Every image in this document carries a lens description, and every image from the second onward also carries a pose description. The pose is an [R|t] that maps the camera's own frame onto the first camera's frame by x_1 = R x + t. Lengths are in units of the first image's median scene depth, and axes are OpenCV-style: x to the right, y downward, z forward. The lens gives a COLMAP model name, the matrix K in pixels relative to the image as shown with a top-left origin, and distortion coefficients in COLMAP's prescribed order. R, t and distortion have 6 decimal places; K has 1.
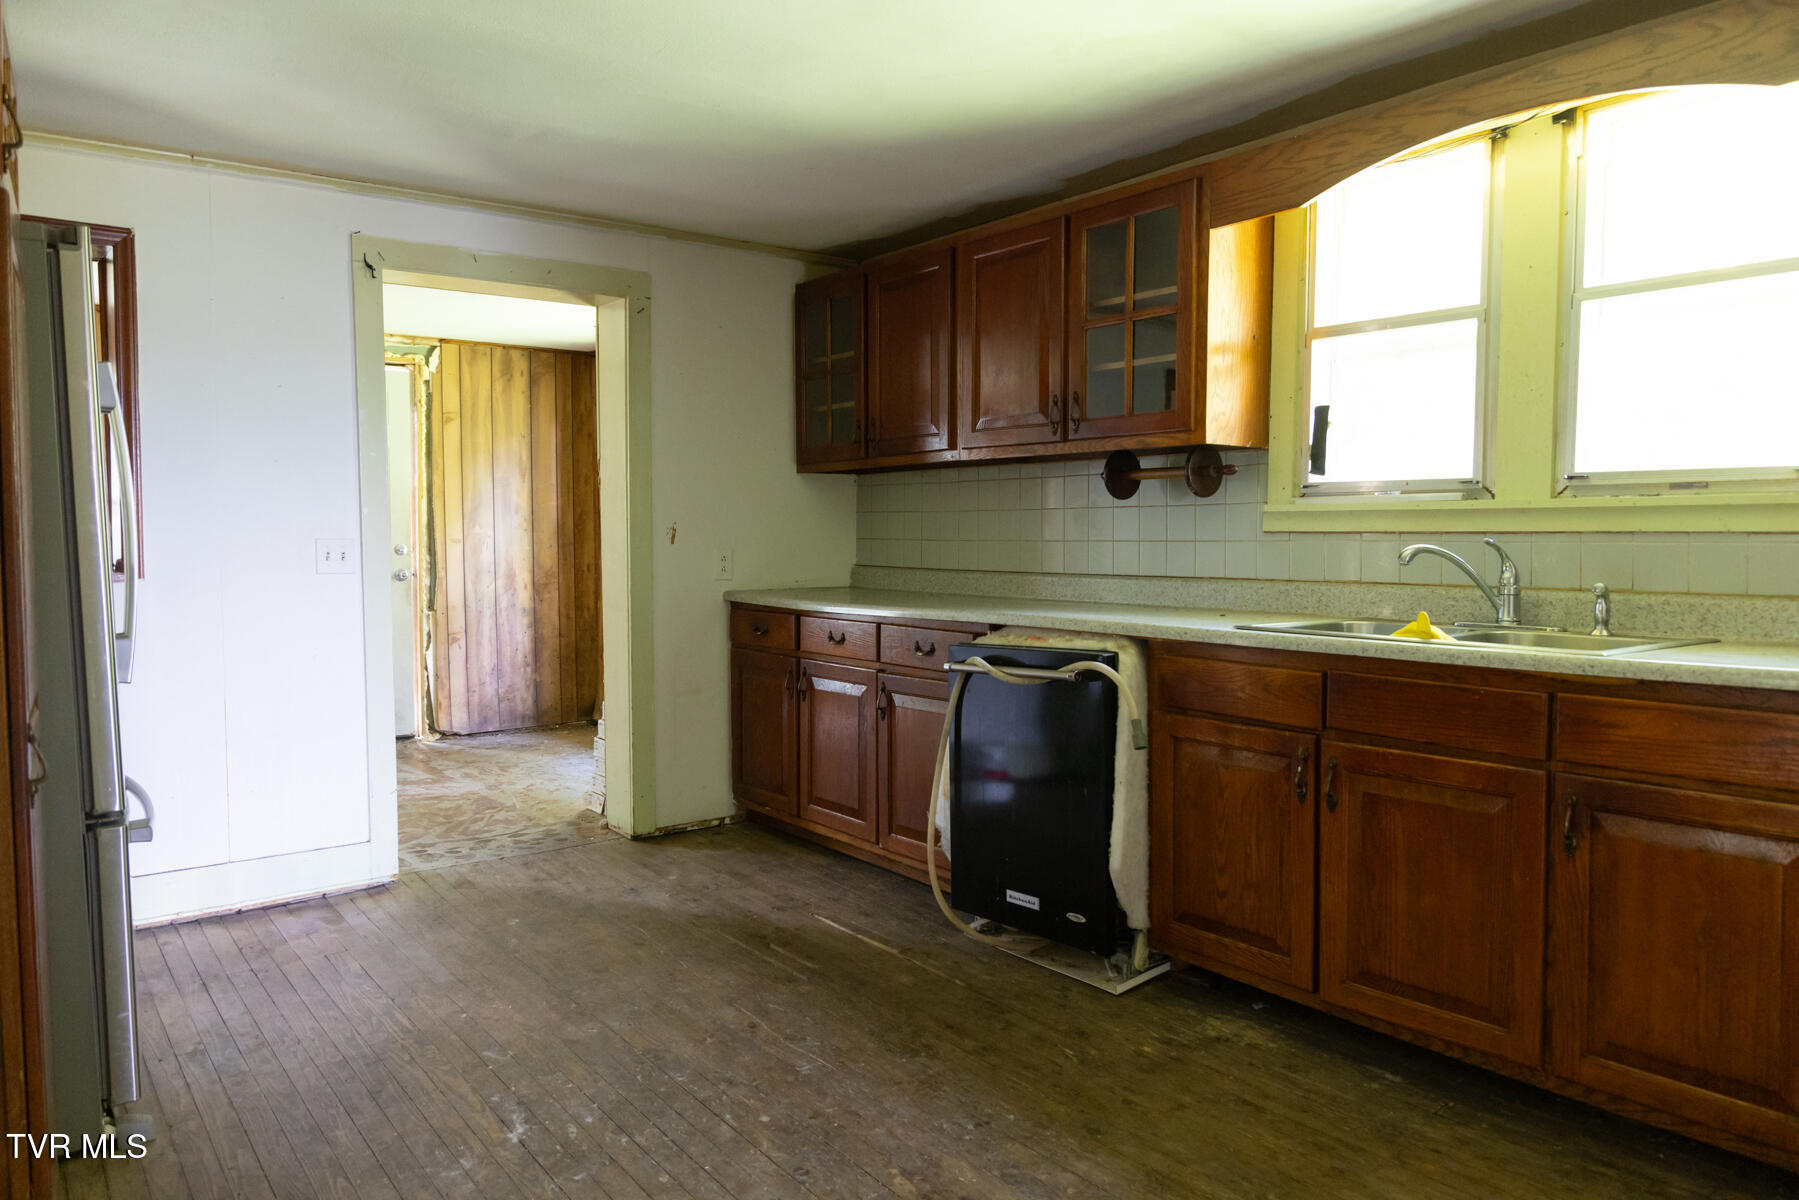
lens RADIAL K [[1206.1, 0, 899.5], [0, 1206.1, 600.0], [0, 0, 1]] dist [-0.001527, -0.003449]
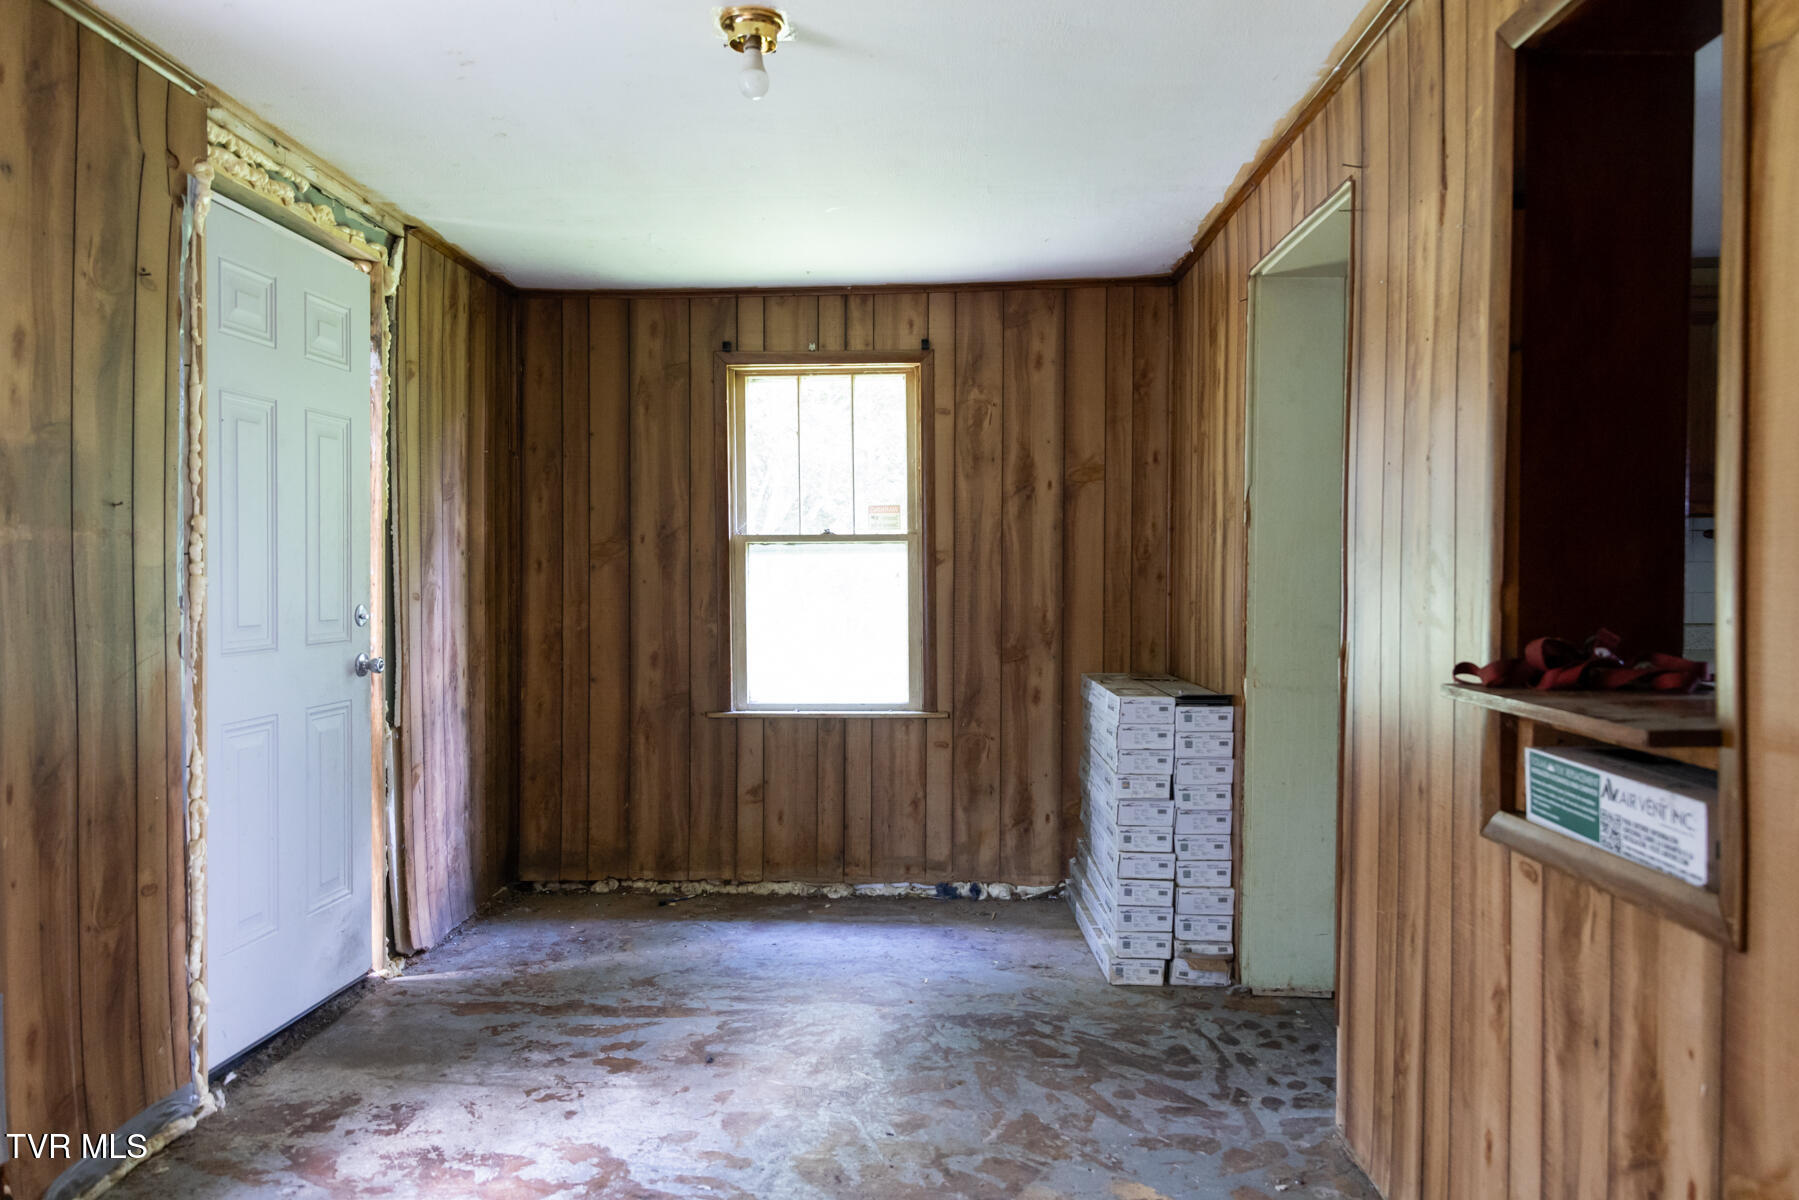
lens RADIAL K [[1246.3, 0, 899.5], [0, 1246.3, 600.0], [0, 0, 1]] dist [0.000385, -0.001368]
pose [[0.639180, -0.014143, 0.768927, -1.119896], [0.035218, 0.999320, -0.010895, -0.057308], [-0.768250, 0.034044, 0.639244, 0.799564]]
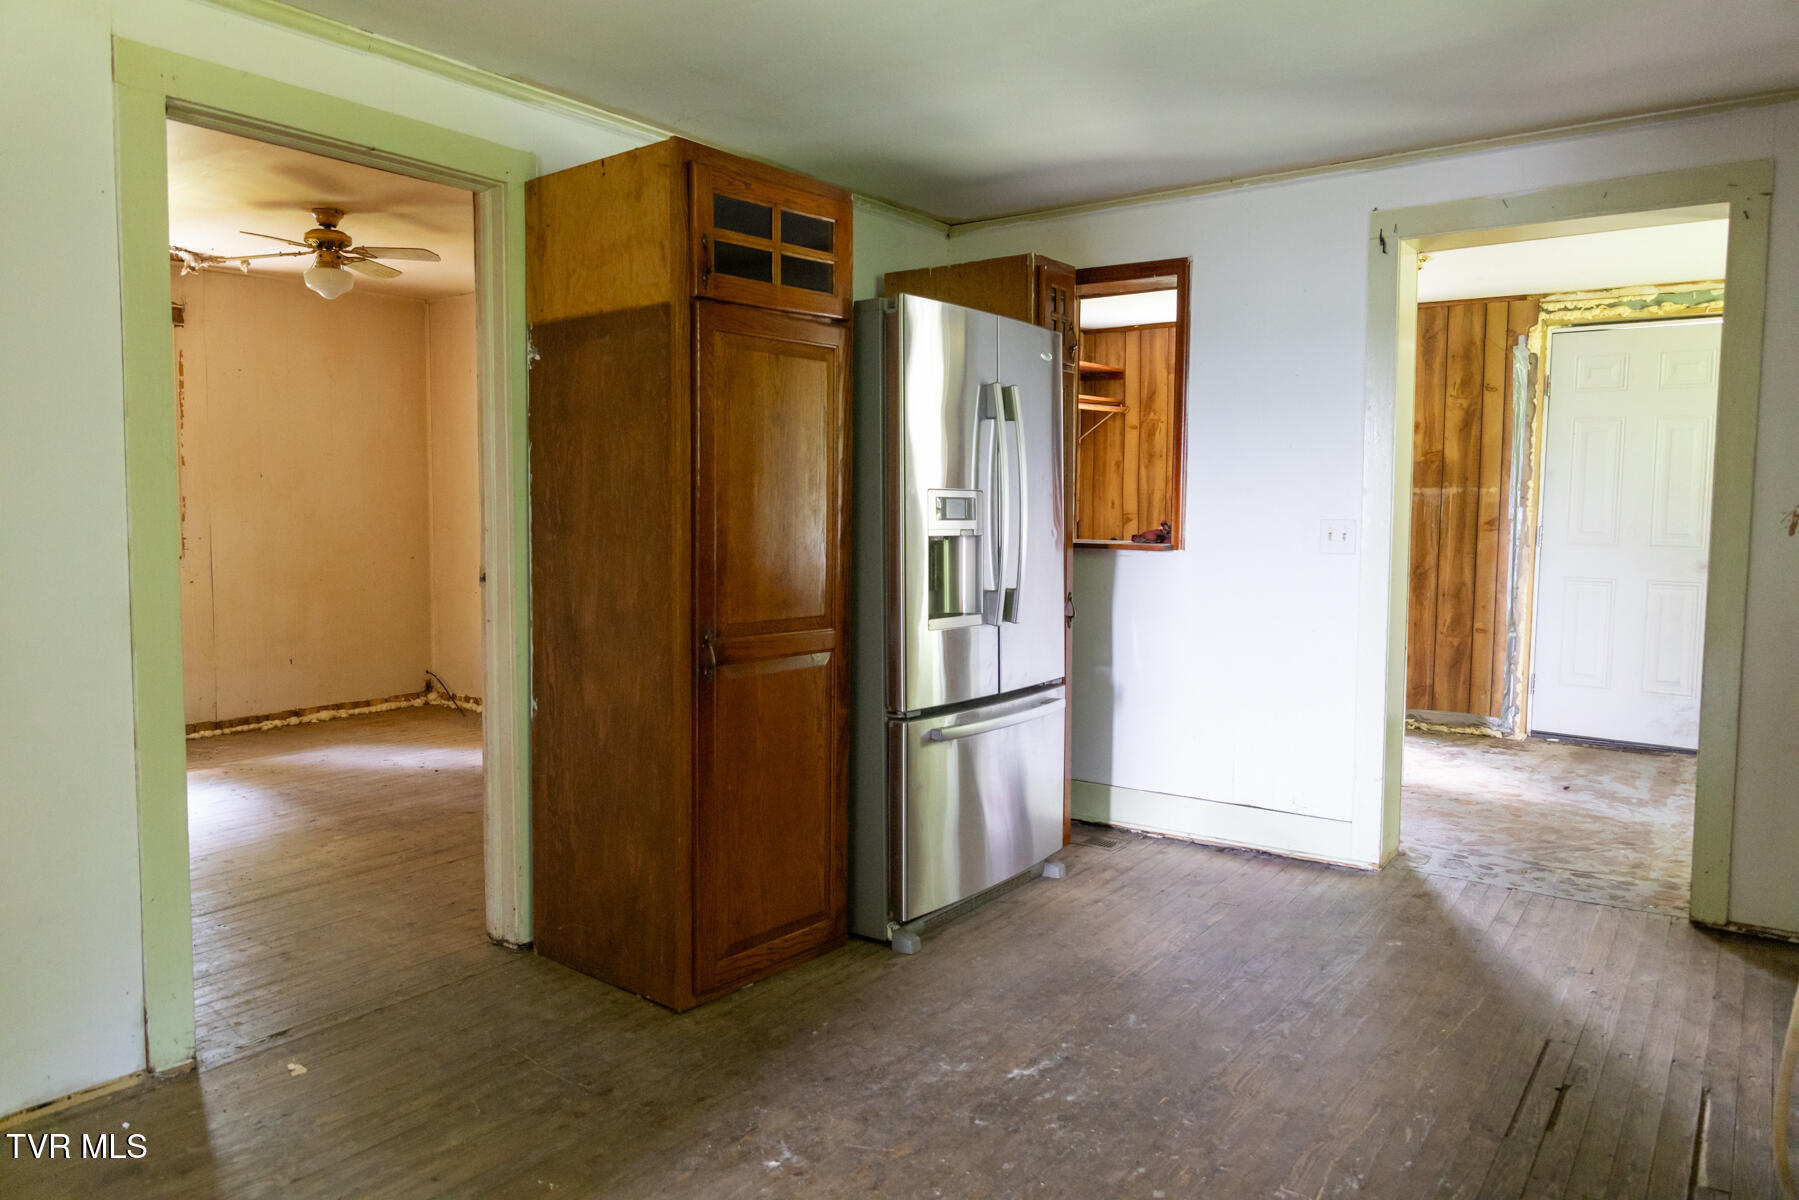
lens RADIAL K [[1206.1, 0, 899.5], [0, 1206.1, 600.0], [0, 0, 1]] dist [-0.001527, -0.003449]
pose [[0.283014, 0.082358, -0.955573, 0.390510], [-0.061888, 0.995798, 0.067495, -0.027527], [0.957117, 0.040037, 0.286922, 0.341616]]
